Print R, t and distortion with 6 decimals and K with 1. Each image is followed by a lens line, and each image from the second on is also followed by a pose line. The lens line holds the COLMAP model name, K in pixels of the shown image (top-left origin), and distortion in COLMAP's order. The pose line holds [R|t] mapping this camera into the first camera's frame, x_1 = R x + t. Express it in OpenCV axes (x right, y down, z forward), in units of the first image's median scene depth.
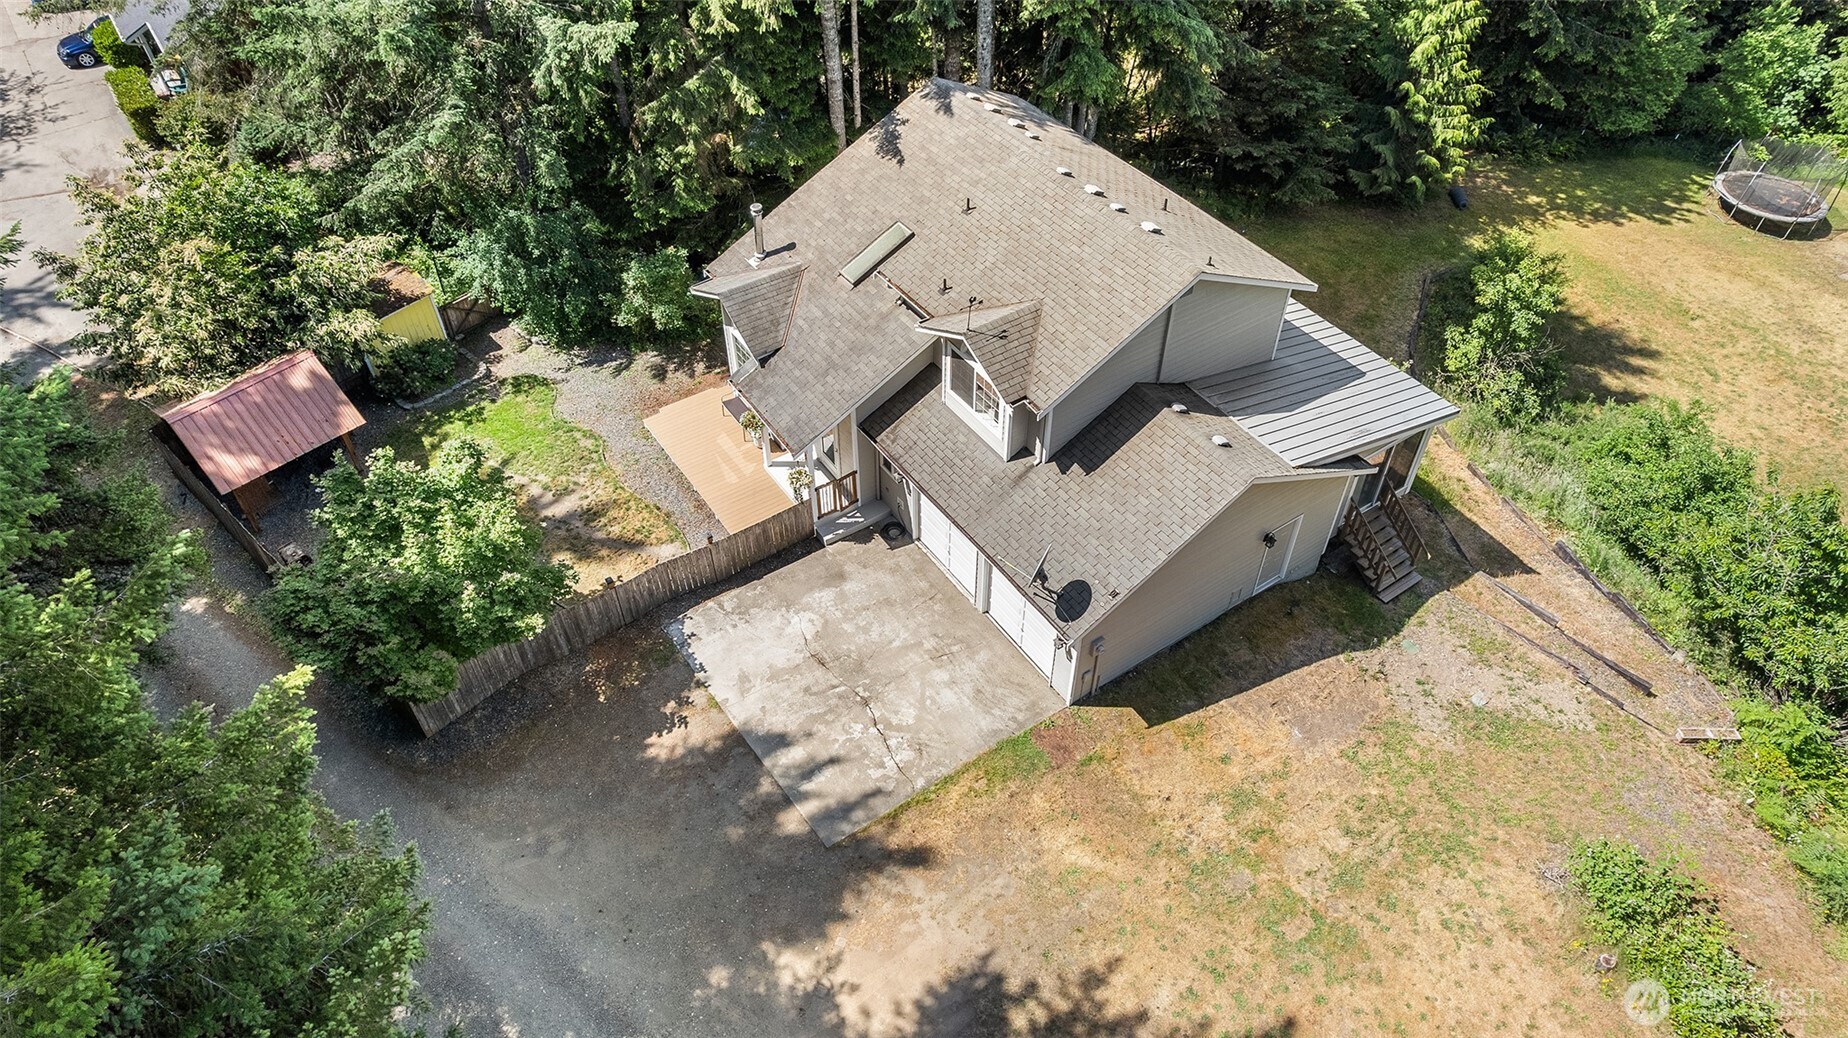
lens RADIAL K [[1198.9, 0, 925.3], [0, 1198.9, 525.3], [0, 0, 1]] dist [-0.061389, 0.047085]
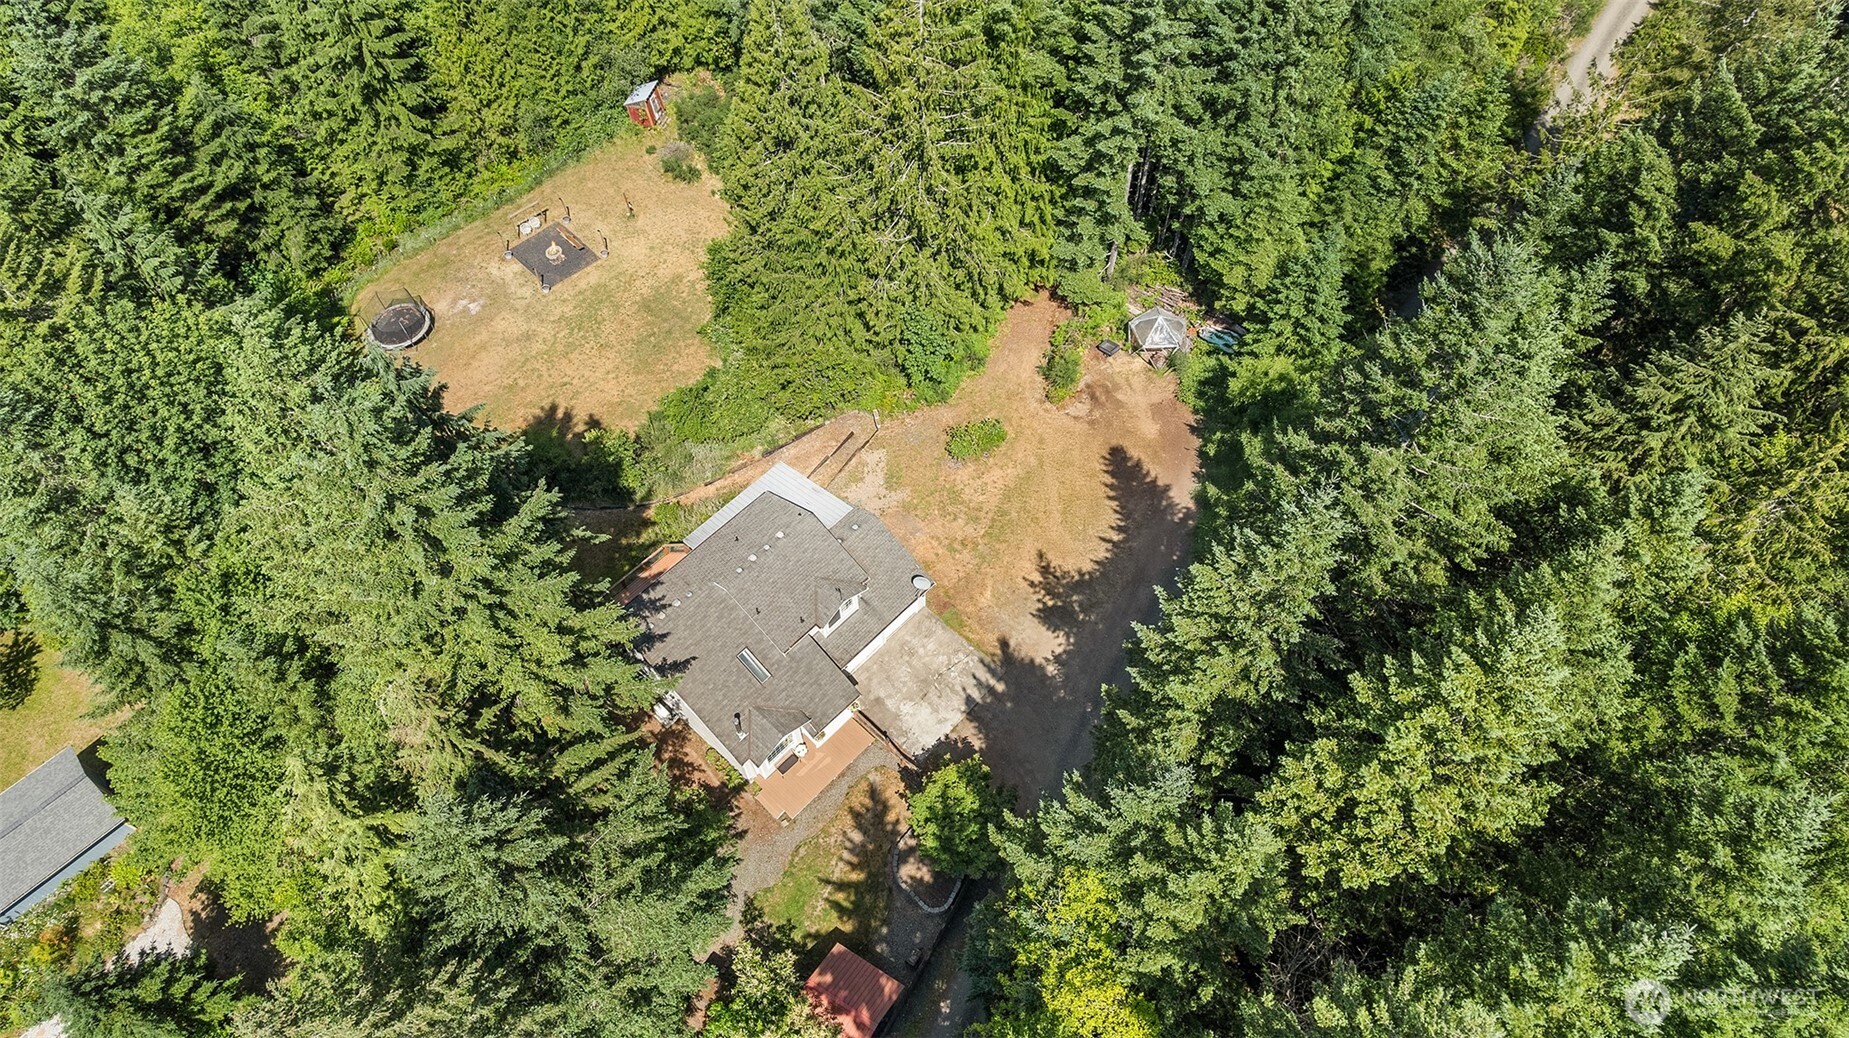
lens RADIAL K [[1199.6, 0, 941.4], [0, 1199.6, 523.6], [0, 0, 1]] dist [-0.061389, 0.047085]
pose [[-0.217079, -0.817941, 0.532776, -1.044861], [0.699869, 0.250063, 0.669068, -1.491589], [-0.680486, 0.518114, 0.518168, -0.432728]]
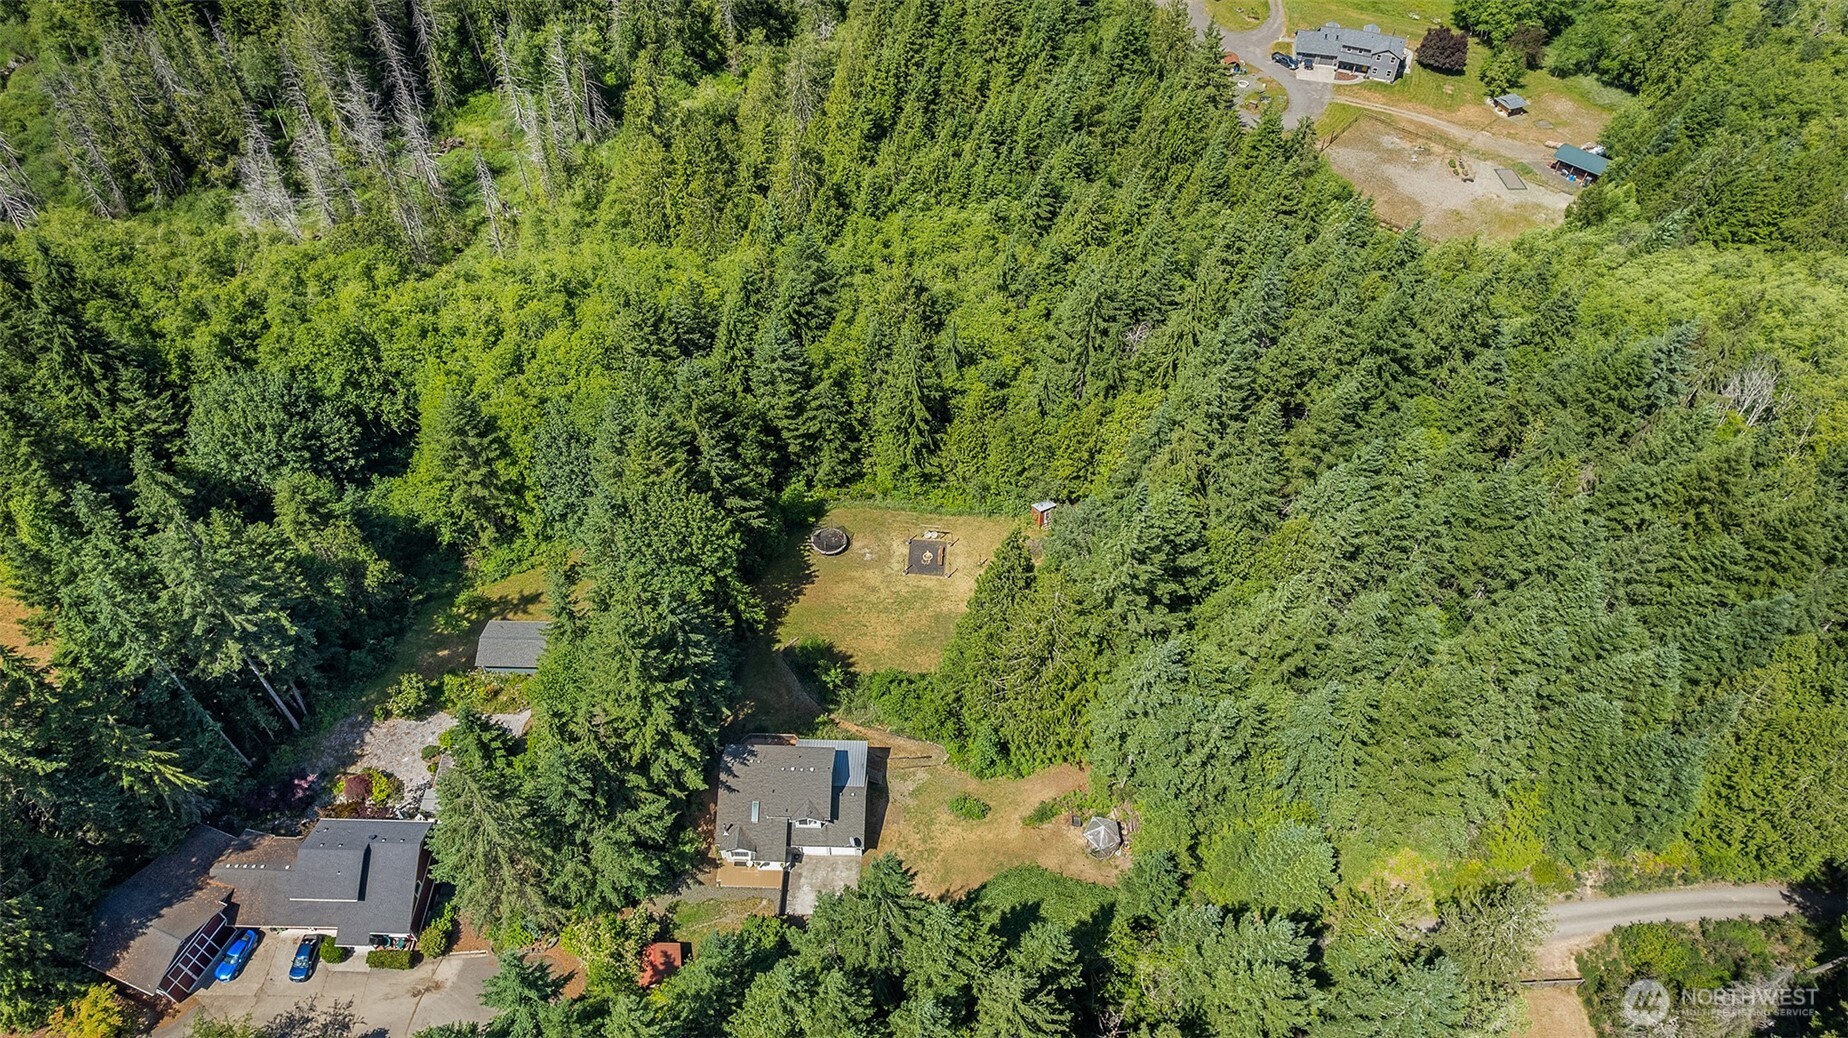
lens RADIAL K [[1198.9, 0, 926.3], [0, 1198.9, 520.8], [0, 0, 1]] dist [-0.061389, 0.047085]
pose [[0.580446, -0.597490, 0.553252, -1.392206], [0.569846, 0.783383, 0.248166, -1.724549], [-0.581685, 0.171221, 0.795189, -2.796091]]
